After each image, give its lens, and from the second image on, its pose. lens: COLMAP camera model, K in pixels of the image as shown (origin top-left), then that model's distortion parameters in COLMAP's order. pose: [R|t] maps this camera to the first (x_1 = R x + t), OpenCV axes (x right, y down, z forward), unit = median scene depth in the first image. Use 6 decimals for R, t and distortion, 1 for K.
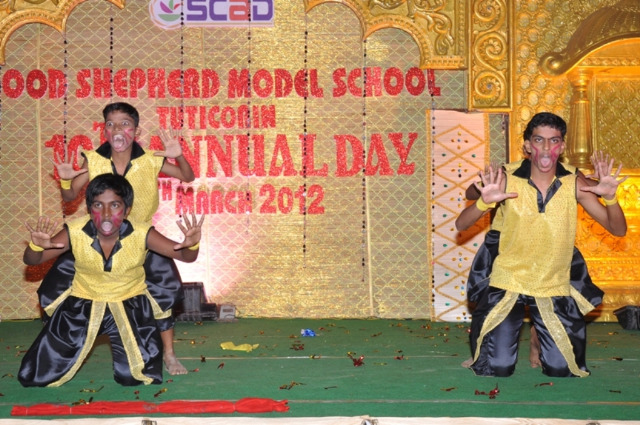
lens RADIAL K [[1243.3, 0, 318.3], [0, 1243.3, 207.4], [0, 0, 1]] dist [0.293985, 0.000000]
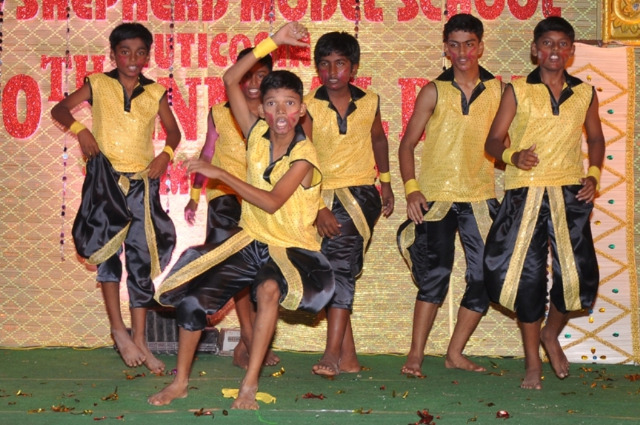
lens RADIAL K [[1243.3, 0, 297.2], [0, 1243.3, 200.9], [0, 0, 1]] dist [0.293985, 0.000000]
pose [[0.998666, 0.011777, -0.050266, -0.006992], [-0.012299, 0.999873, -0.010093, 0.014958], [0.050141, 0.010697, 0.998685, 0.331477]]
